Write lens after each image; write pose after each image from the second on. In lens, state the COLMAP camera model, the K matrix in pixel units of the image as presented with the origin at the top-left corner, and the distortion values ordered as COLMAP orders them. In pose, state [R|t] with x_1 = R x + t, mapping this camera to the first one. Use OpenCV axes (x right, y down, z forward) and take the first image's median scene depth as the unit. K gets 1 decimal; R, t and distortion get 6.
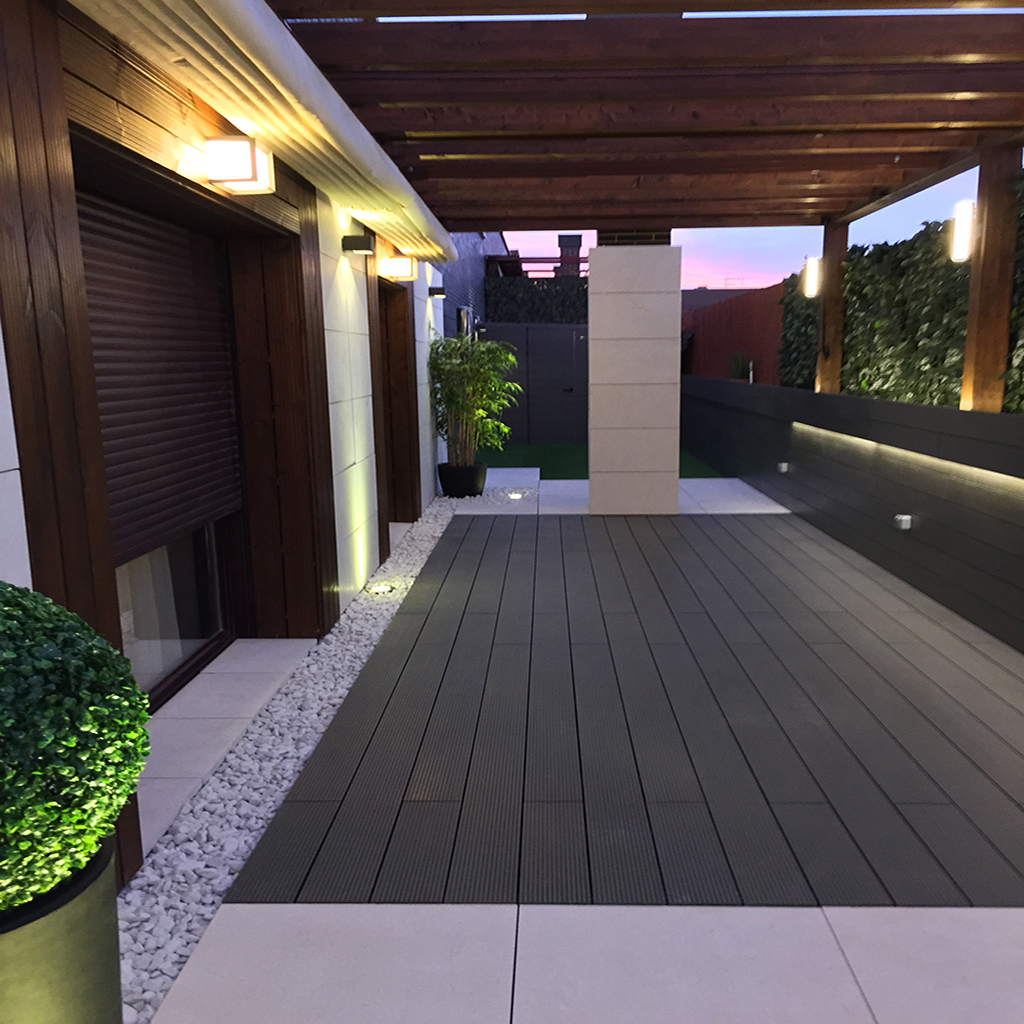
lens RADIAL K [[1196.6, 0, 515.2], [0, 1196.6, 512.8], [0, 0, 1]] dist [0.057925, 0.000000]
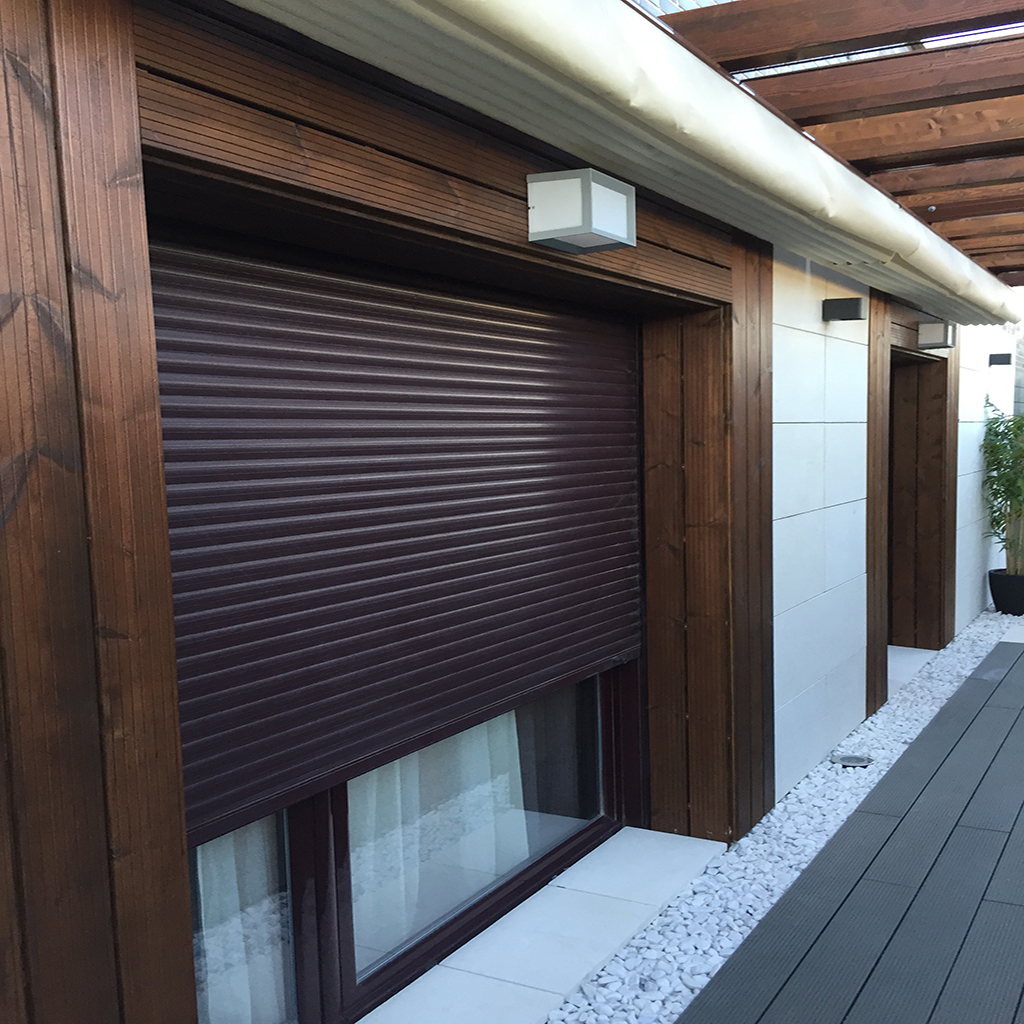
lens RADIAL K [[1196.6, 0, 506.9], [0, 1196.6, 514.5], [0, 0, 1]] dist [0.057925, 0.000000]
pose [[0.886034, 0.039835, -0.461906, 0.046980], [-0.064041, 0.997267, -0.036841, -0.058471], [0.459176, 0.062223, 0.886163, 0.263620]]
